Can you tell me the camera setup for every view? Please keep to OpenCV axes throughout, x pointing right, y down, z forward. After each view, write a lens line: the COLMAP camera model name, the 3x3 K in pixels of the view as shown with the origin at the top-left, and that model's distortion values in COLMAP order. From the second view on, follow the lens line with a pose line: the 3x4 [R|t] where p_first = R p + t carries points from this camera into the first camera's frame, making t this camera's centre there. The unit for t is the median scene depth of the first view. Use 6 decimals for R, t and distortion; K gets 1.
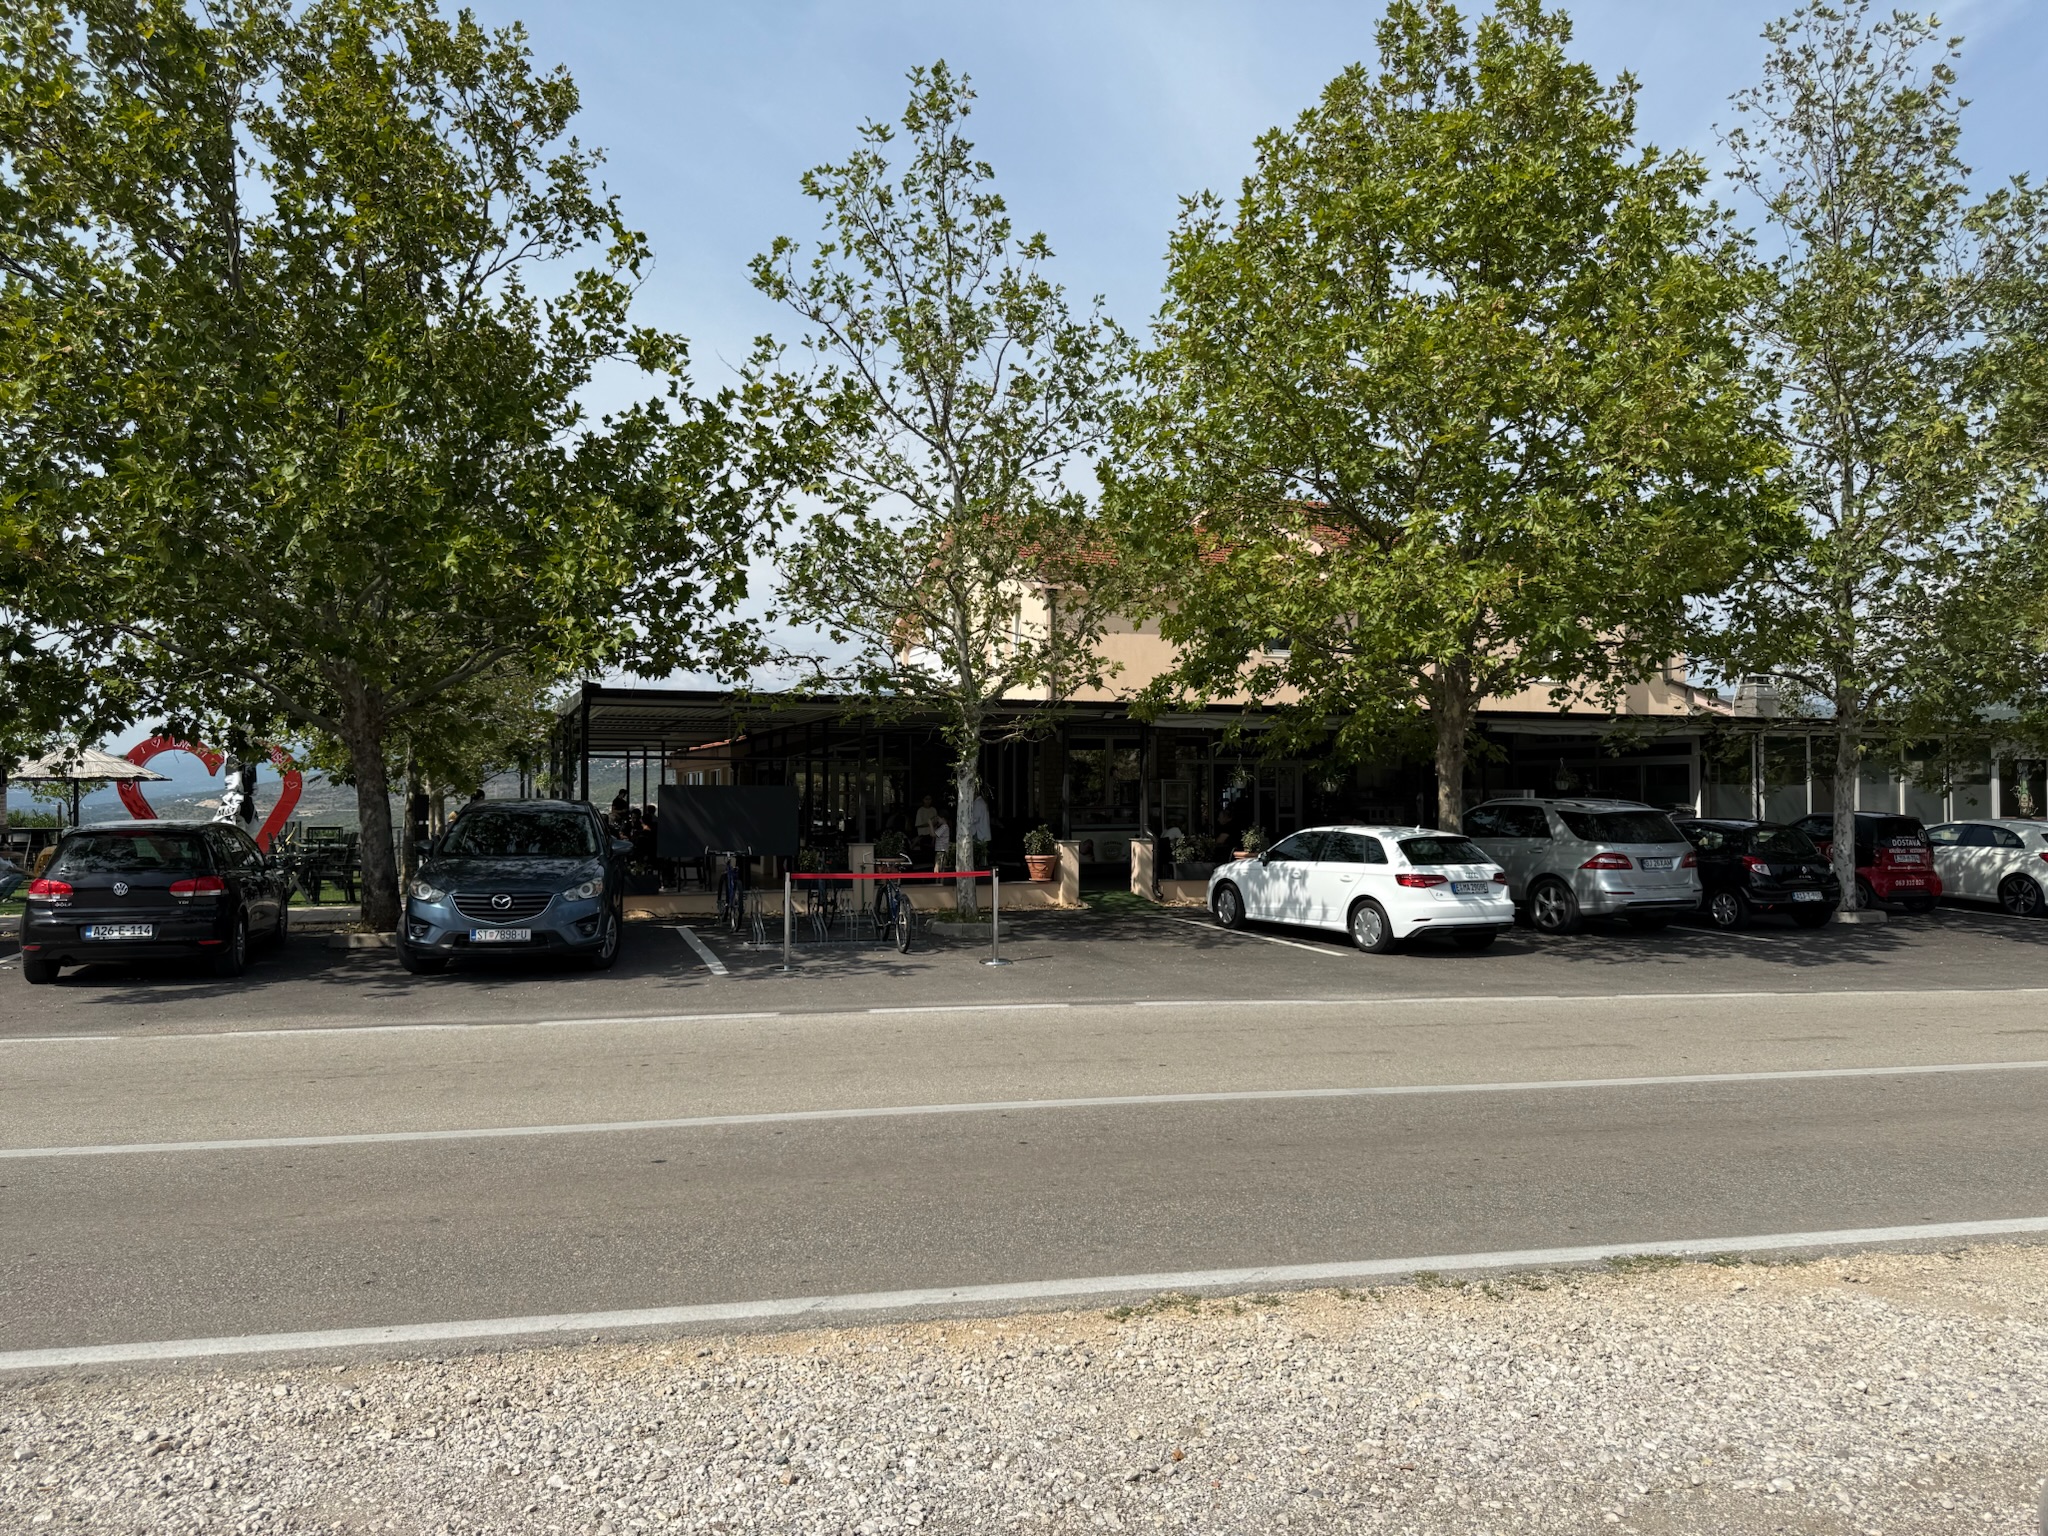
lens RADIAL K [[1486.8, 0, 1024.0], [0, 1486.8, 768.0], [0, 0, 1]] dist [0.106522, -0.156898]
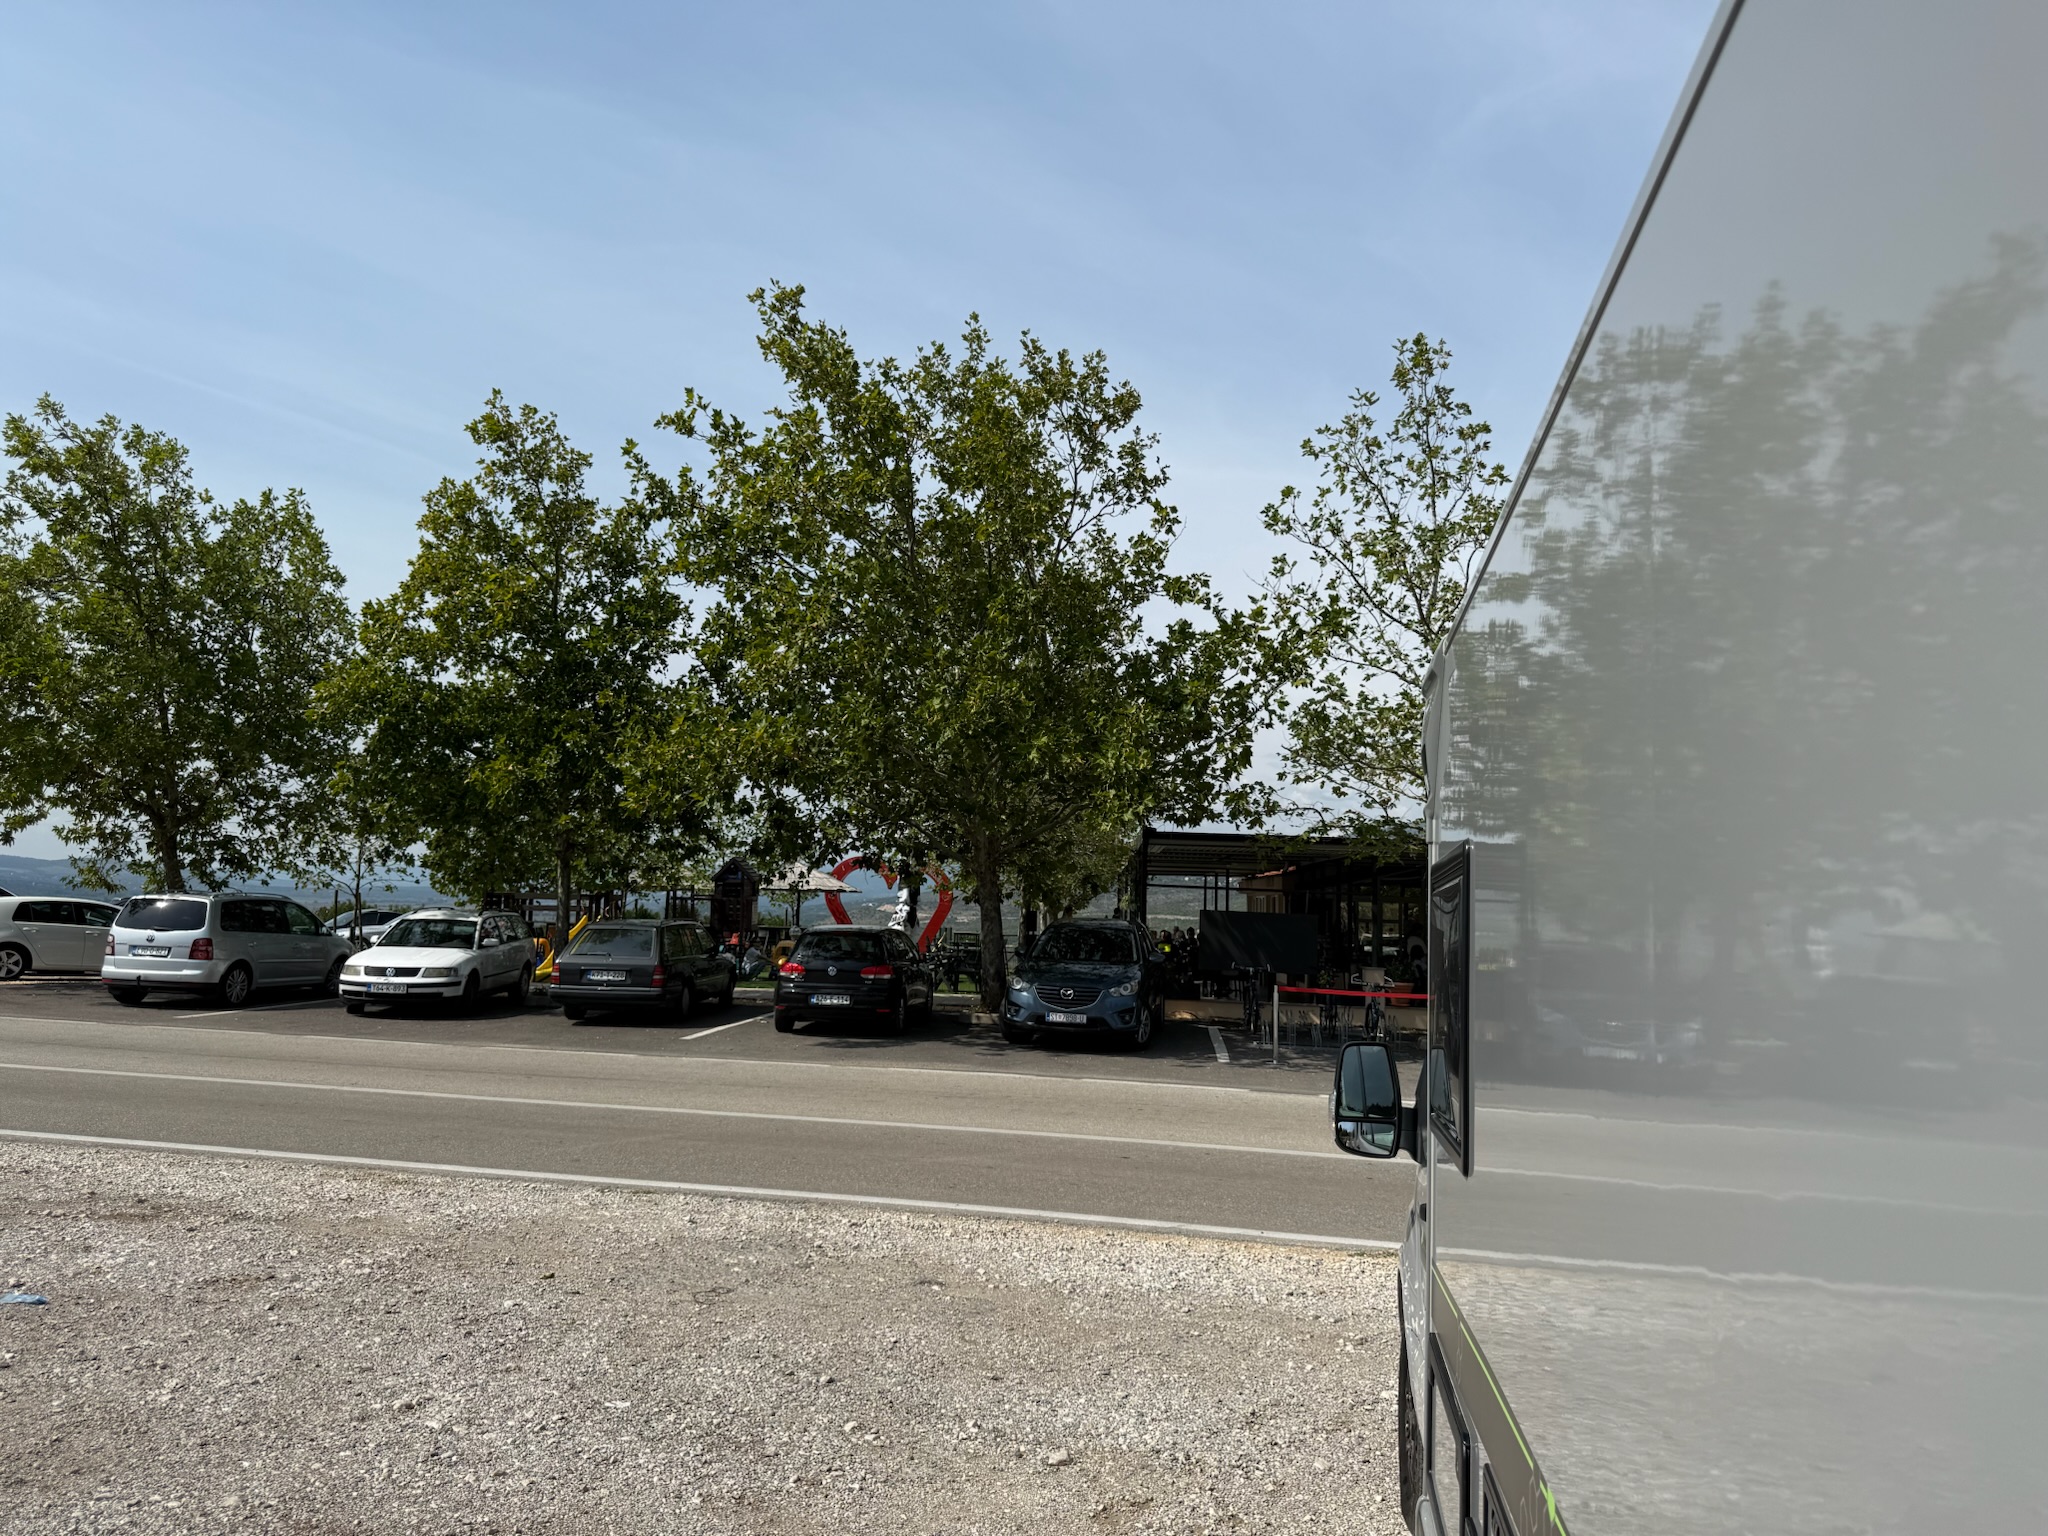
lens RADIAL K [[1486.8, 0, 1024.0], [0, 1486.8, 768.0], [0, 0, 1]] dist [0.106522, -0.156898]
pose [[0.919374, -0.008713, -0.393289, 0.132108], [-0.022286, 0.996995, -0.074185, -0.012806], [0.392753, 0.076968, 0.916417, -0.241554]]
